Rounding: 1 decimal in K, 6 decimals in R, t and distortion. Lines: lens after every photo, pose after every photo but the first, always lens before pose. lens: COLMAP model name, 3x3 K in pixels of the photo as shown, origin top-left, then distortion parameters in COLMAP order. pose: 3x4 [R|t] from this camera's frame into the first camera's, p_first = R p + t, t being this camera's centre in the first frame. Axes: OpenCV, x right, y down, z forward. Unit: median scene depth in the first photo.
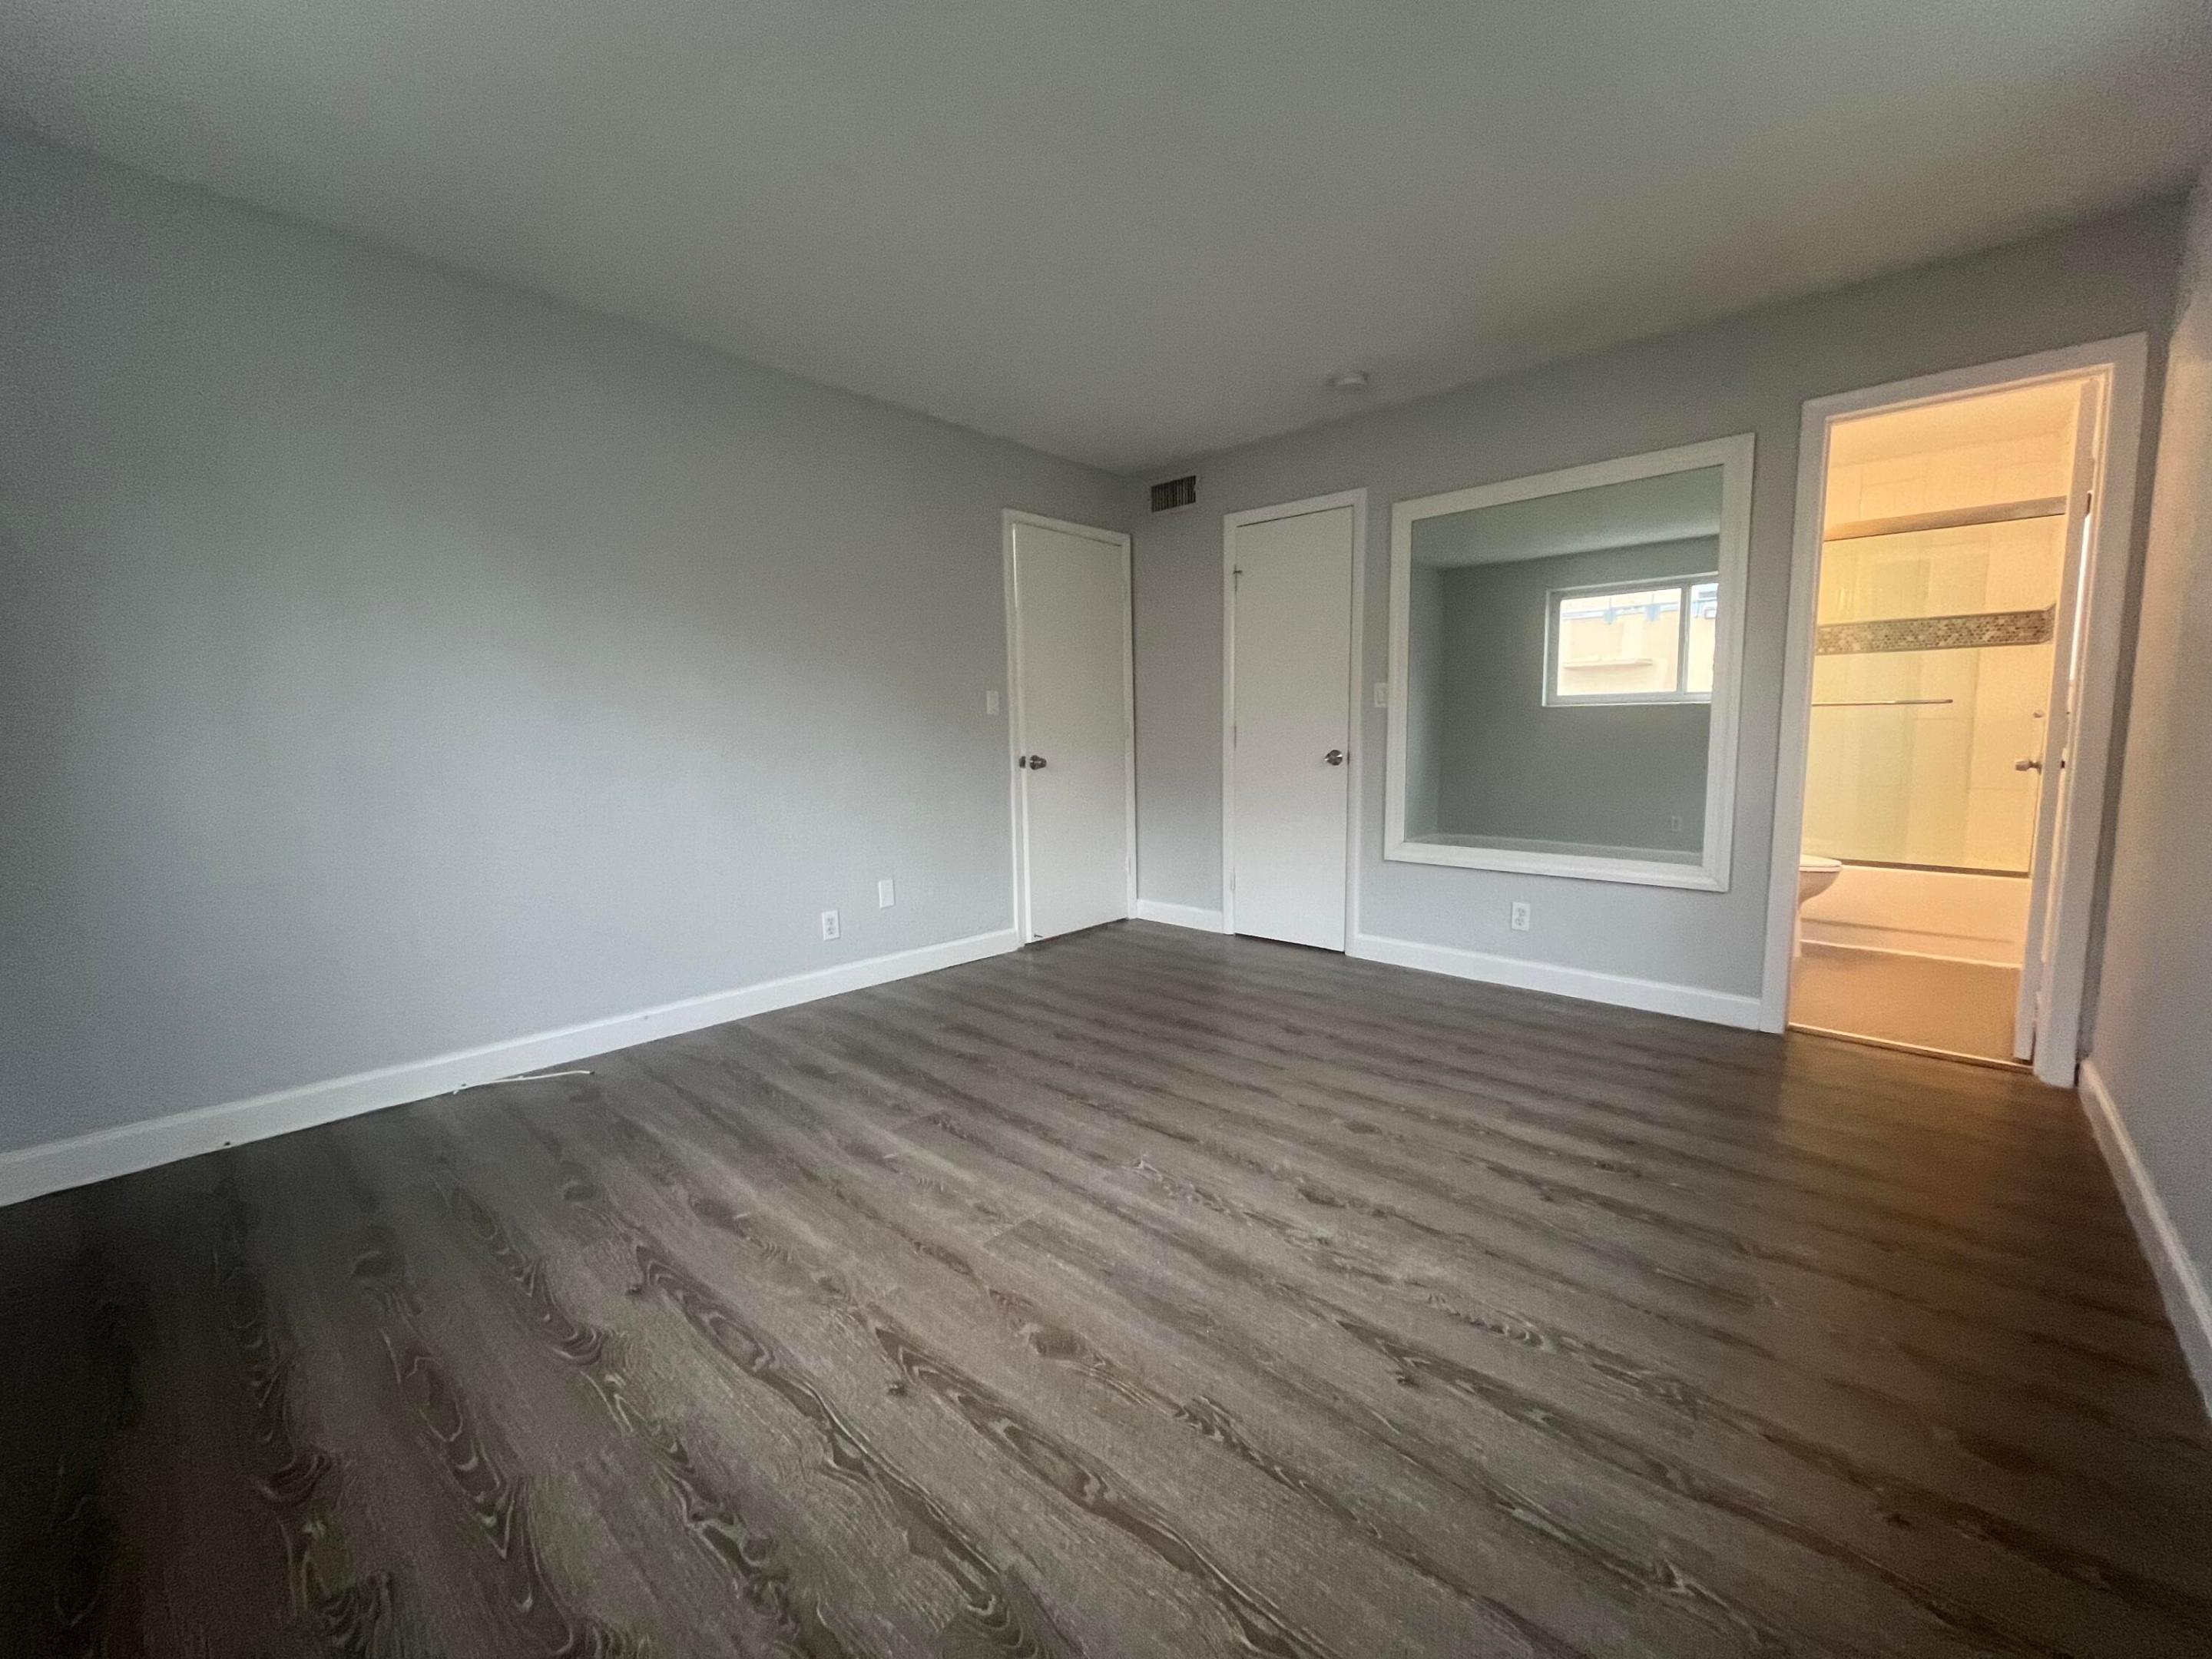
lens RADIAL K [[888.9, 0, 1102.6], [0, 888.9, 828.0], [0, 0, 1]] dist [-0.001946, 0.000131]
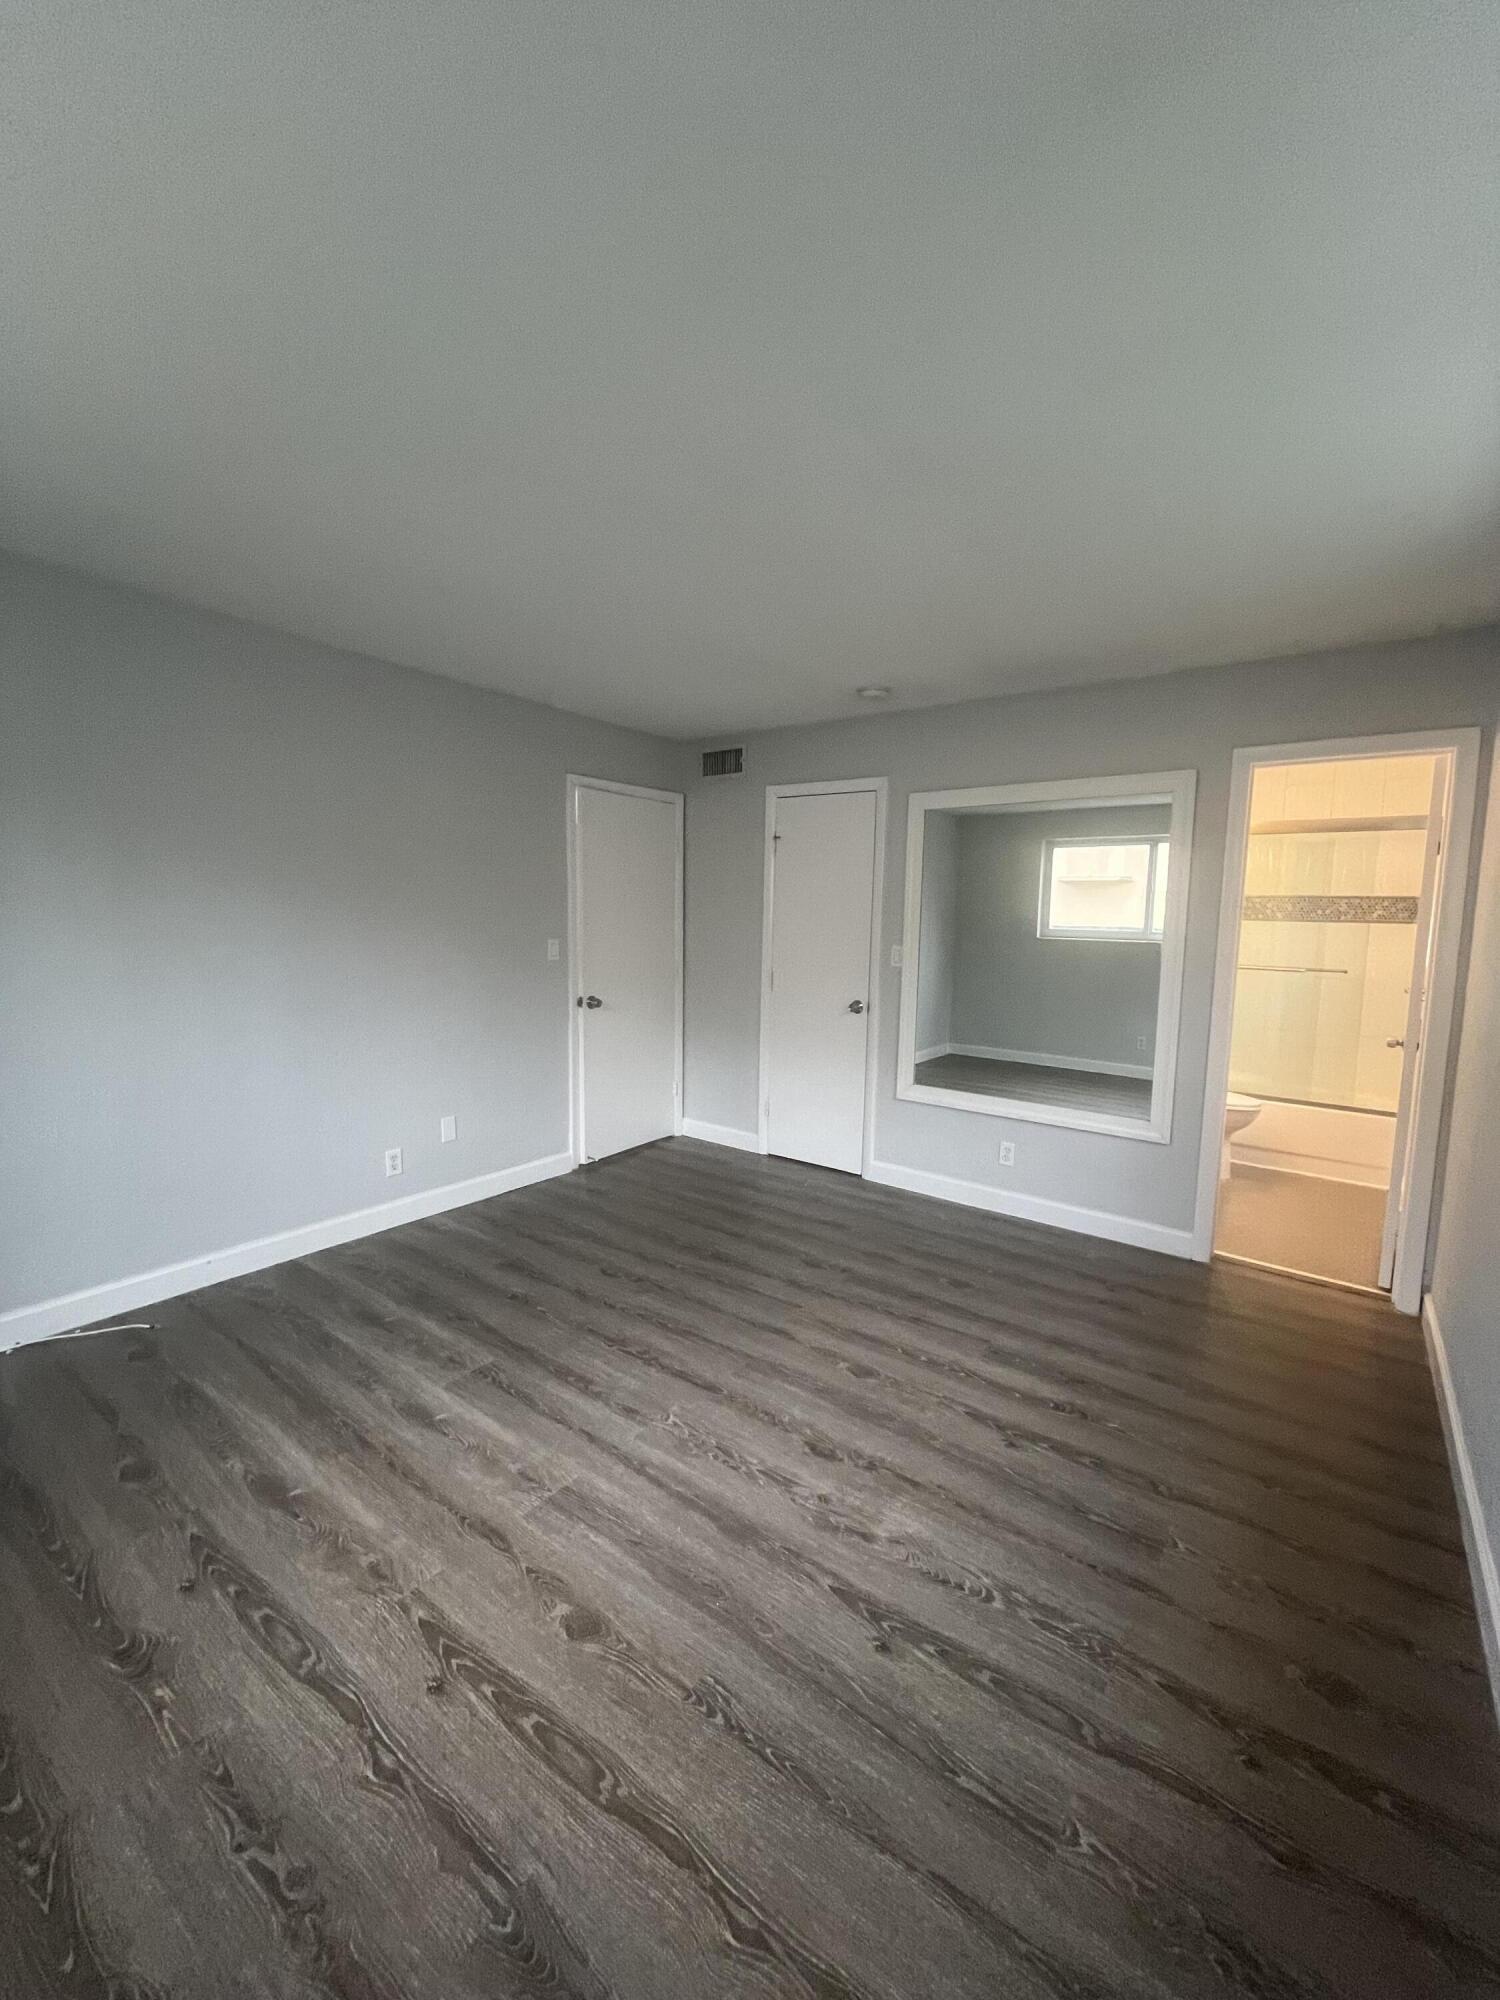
lens RADIAL K [[803.7, 0, 752.5], [0, 803.7, 998.0], [0, 0, 1]] dist [-0.001946, 0.000131]
pose [[0.993471, 0.021497, 0.112045, 0.019857], [-0.021069, 0.999765, -0.005009, -0.144972], [-0.112127, 0.002616, 0.993690, -0.029219]]
